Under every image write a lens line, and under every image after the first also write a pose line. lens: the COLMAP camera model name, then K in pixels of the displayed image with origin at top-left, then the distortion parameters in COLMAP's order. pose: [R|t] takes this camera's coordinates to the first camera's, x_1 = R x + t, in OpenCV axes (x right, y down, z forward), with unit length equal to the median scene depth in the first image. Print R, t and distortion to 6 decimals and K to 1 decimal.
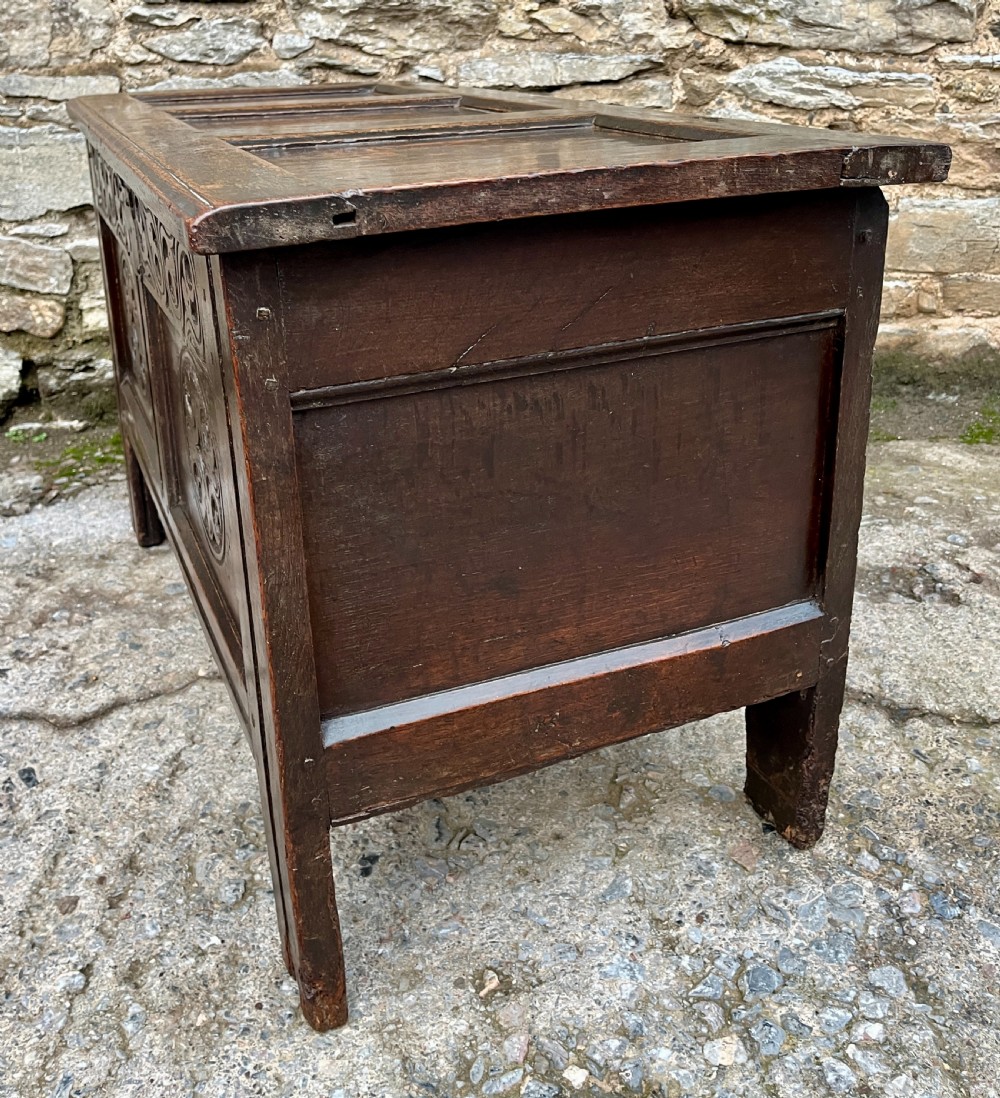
lens RADIAL K [[1133.9, 0, 475.8], [0, 1133.9, 442.1], [0, 0, 1]] dist [0.010665, 0.038819]
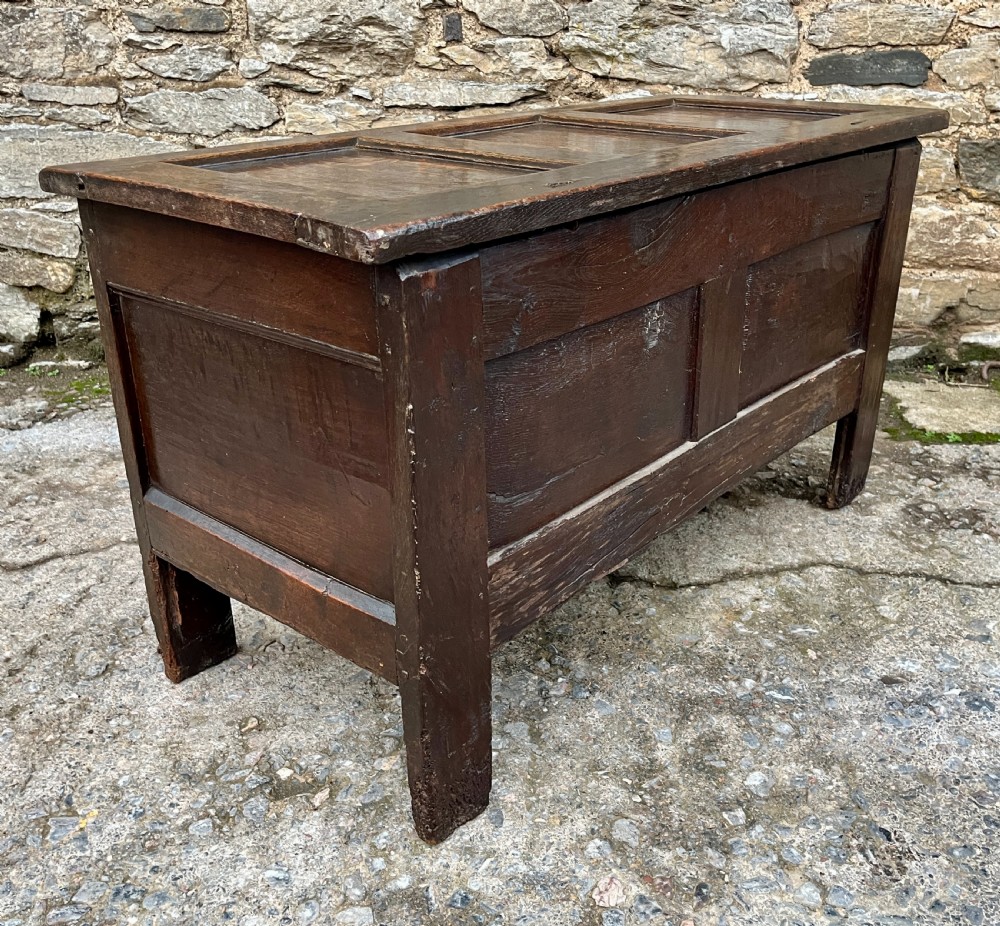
lens RADIAL K [[1064.9, 0, 534.4], [0, 1064.9, 409.3], [0, 0, 1]] dist [0.025759, 0.011264]
pose [[0.999163, 0.035903, -0.019622, 0.190937], [-0.036155, 0.999266, -0.012645, 0.035794], [0.019153, 0.013343, 0.999728, -0.184859]]
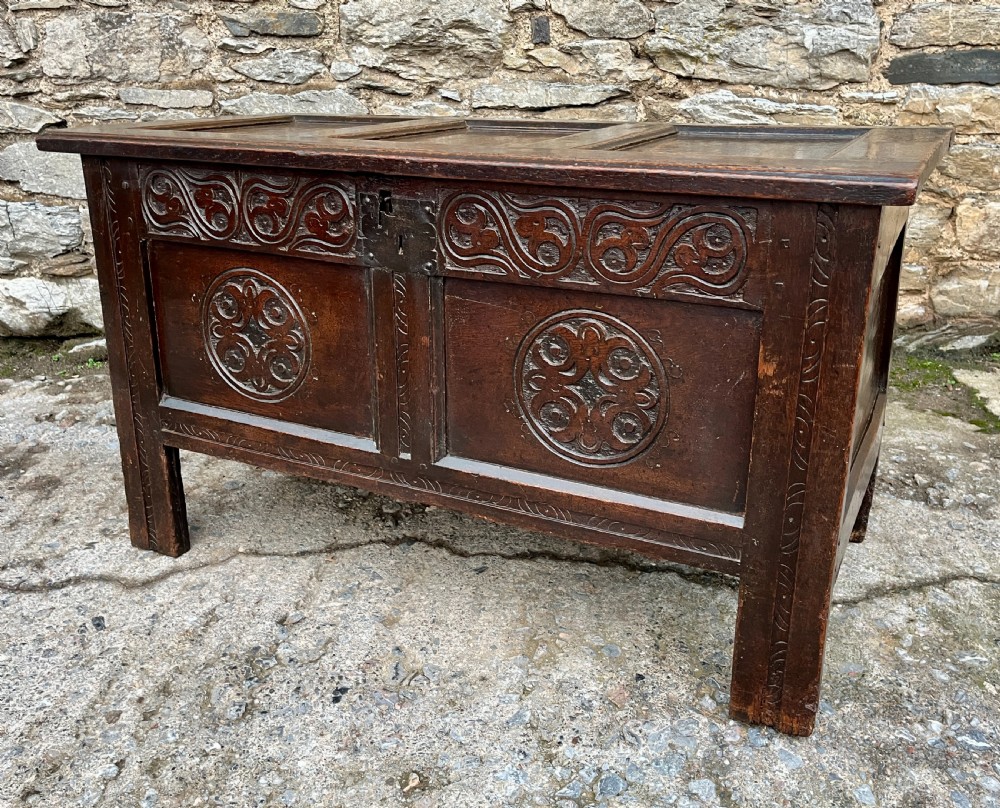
lens RADIAL K [[917.2, 0, 530.4], [0, 917.2, 366.5], [0, 0, 1]] dist [0.035978, -0.012315]
pose [[0.999494, 0.029213, -0.012605, 0.074681], [-0.029318, 0.999536, -0.008217, -0.007933], [0.012359, 0.008582, 0.999887, -0.051548]]
